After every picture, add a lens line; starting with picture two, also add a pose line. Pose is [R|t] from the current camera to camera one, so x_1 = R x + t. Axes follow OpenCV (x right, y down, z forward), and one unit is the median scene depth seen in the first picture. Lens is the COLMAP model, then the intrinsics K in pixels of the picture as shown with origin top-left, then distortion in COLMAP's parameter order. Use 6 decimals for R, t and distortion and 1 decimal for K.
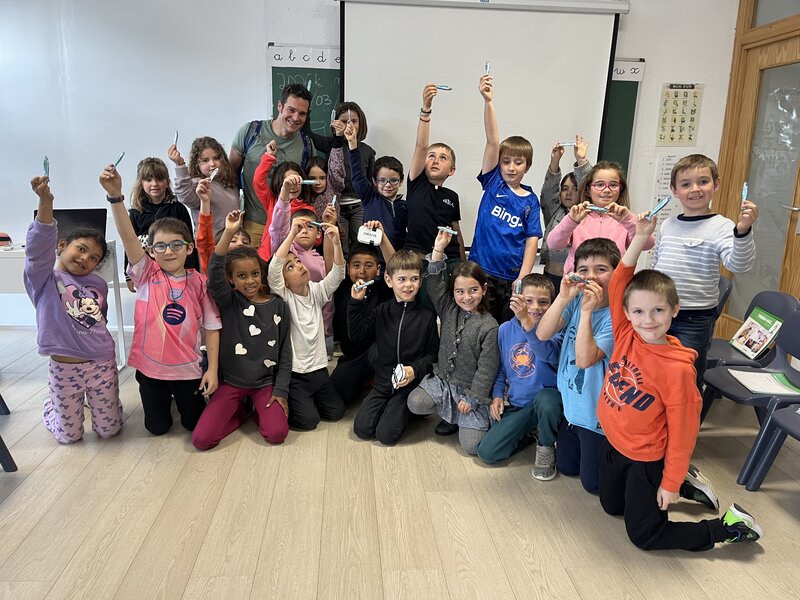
lens RADIAL K [[602.9, 0, 396.2], [0, 602.9, 301.4], [0, 0, 1]] dist [0.082352, -0.104857]
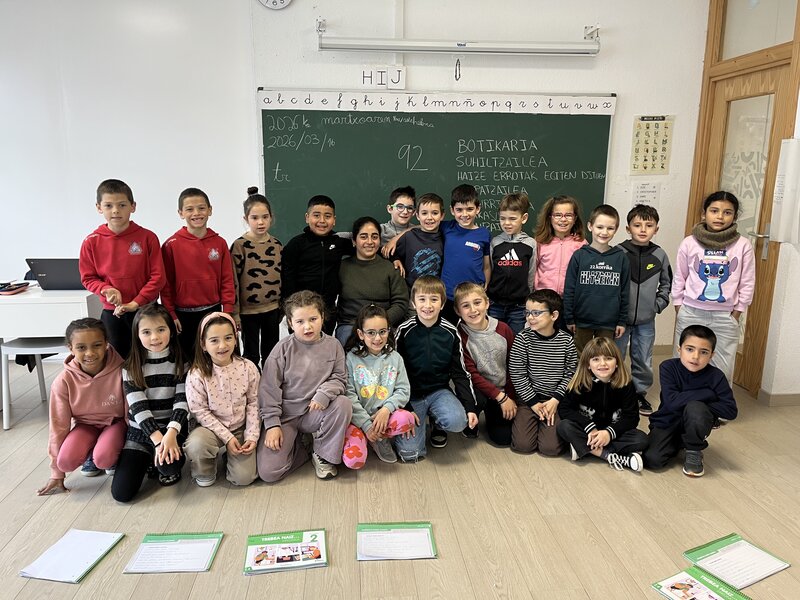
lens RADIAL K [[602.9, 0, 397.9], [0, 602.9, 301.0], [0, 0, 1]] dist [0.082352, -0.104857]
pose [[0.999781, -0.020934, -0.000317, 0.025872], [0.020926, 0.999657, -0.015748, -0.034159], [0.000647, 0.015738, 0.999876, -0.048107]]
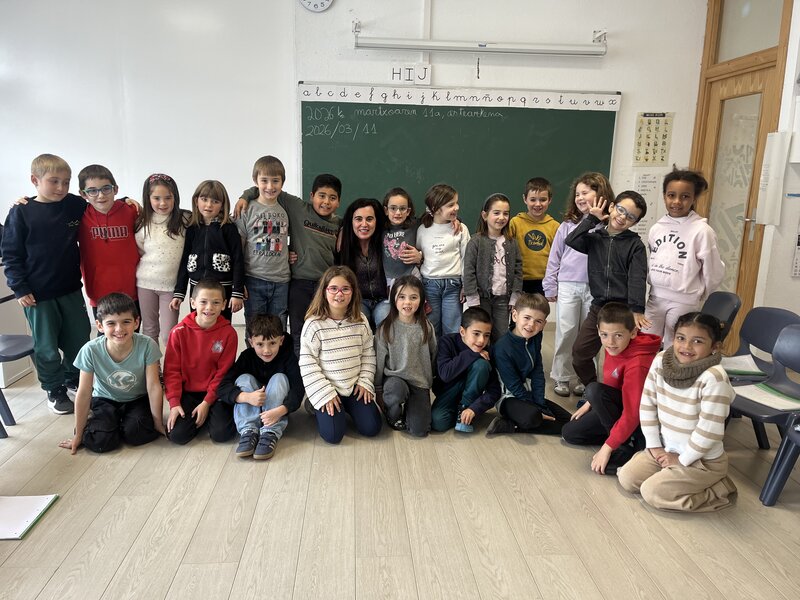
lens RADIAL K [[602.9, 0, 397.3], [0, 602.9, 300.9], [0, 0, 1]] dist [0.082352, -0.104857]
pose [[0.999955, -0.002599, -0.009071, -0.010088], [0.002402, 0.999761, -0.021742, 0.026821], [0.009125, 0.021719, 0.999722, -0.168345]]
